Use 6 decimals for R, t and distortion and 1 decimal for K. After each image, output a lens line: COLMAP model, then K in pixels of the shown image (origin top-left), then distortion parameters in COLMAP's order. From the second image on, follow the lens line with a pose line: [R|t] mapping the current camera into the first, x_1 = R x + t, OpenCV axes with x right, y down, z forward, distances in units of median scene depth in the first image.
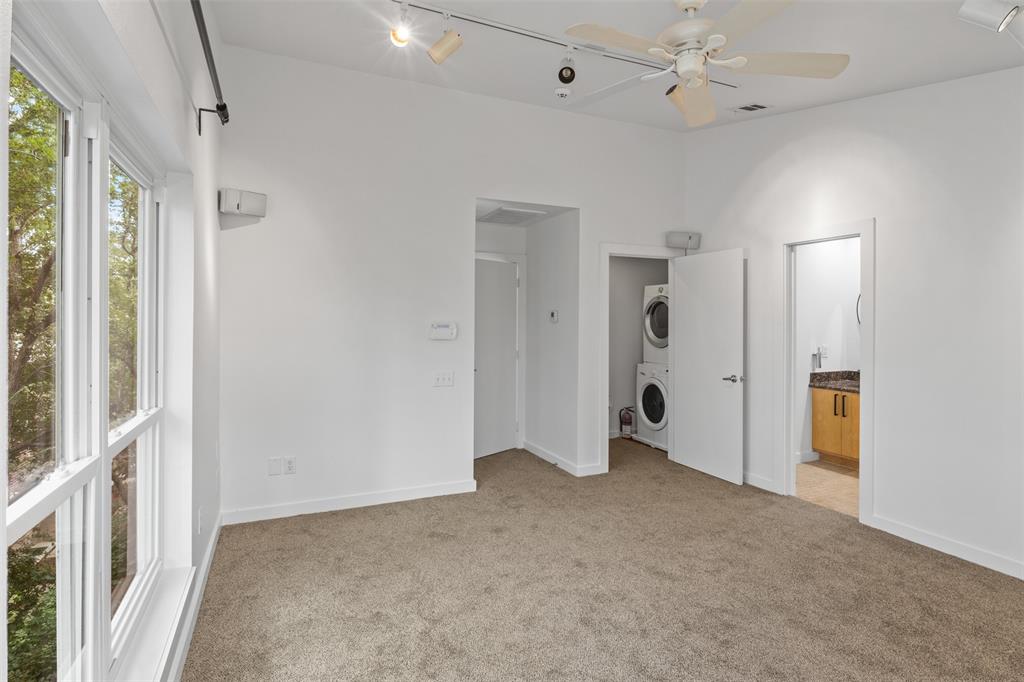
lens RADIAL K [[526.2, 0, 511.9], [0, 526.2, 334.6], [0, 0, 1]] dist [-0.006594, -0.002254]
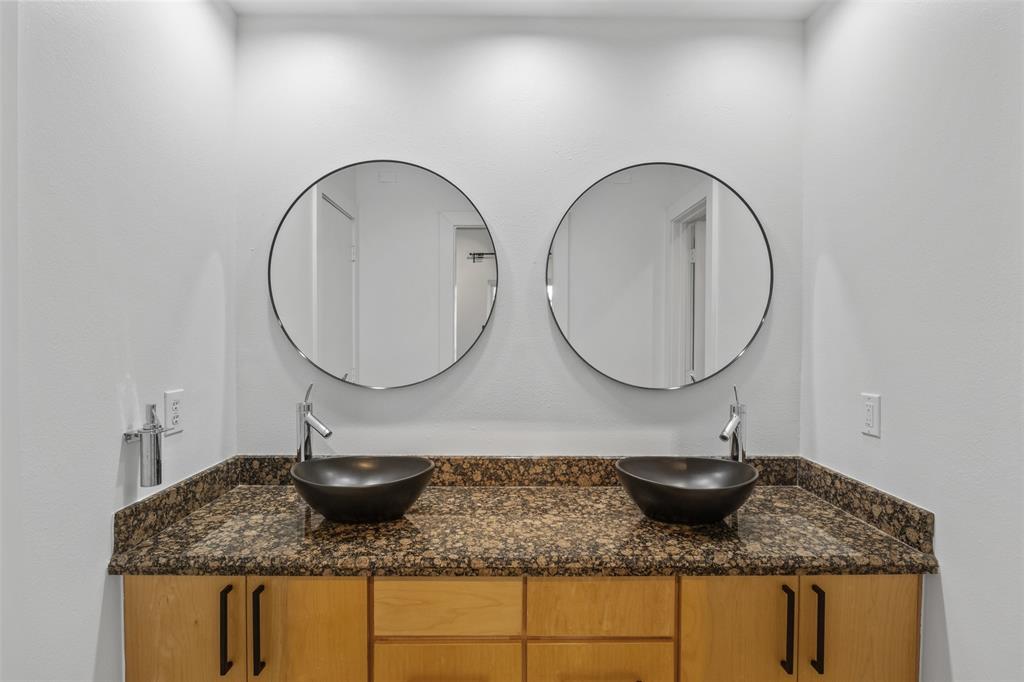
lens RADIAL K [[526.2, 0, 512.0], [0, 526.2, 340.5], [0, 0, 1]] dist [-0.006594, -0.002254]
pose [[0.402732, -0.012393, 0.915234, 0.432025], [0.001849, 0.999917, 0.012726, -0.007530], [-0.915316, -0.003433, 0.402721, 0.752712]]
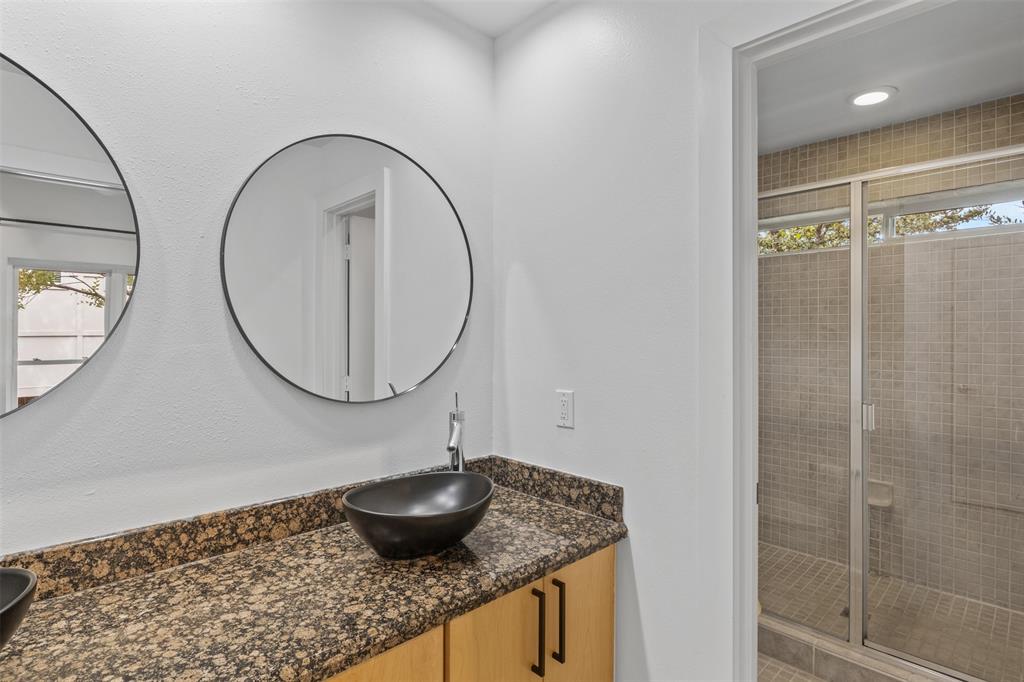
lens RADIAL K [[526.2, 0, 513.3], [0, 526.2, 338.5], [0, 0, 1]] dist [-0.006594, -0.002254]
pose [[-0.350649, -0.004660, 0.936495, 0.477682], [0.003555, 0.999974, 0.006307, -0.008089], [-0.936500, 0.005541, -0.350623, 0.823614]]
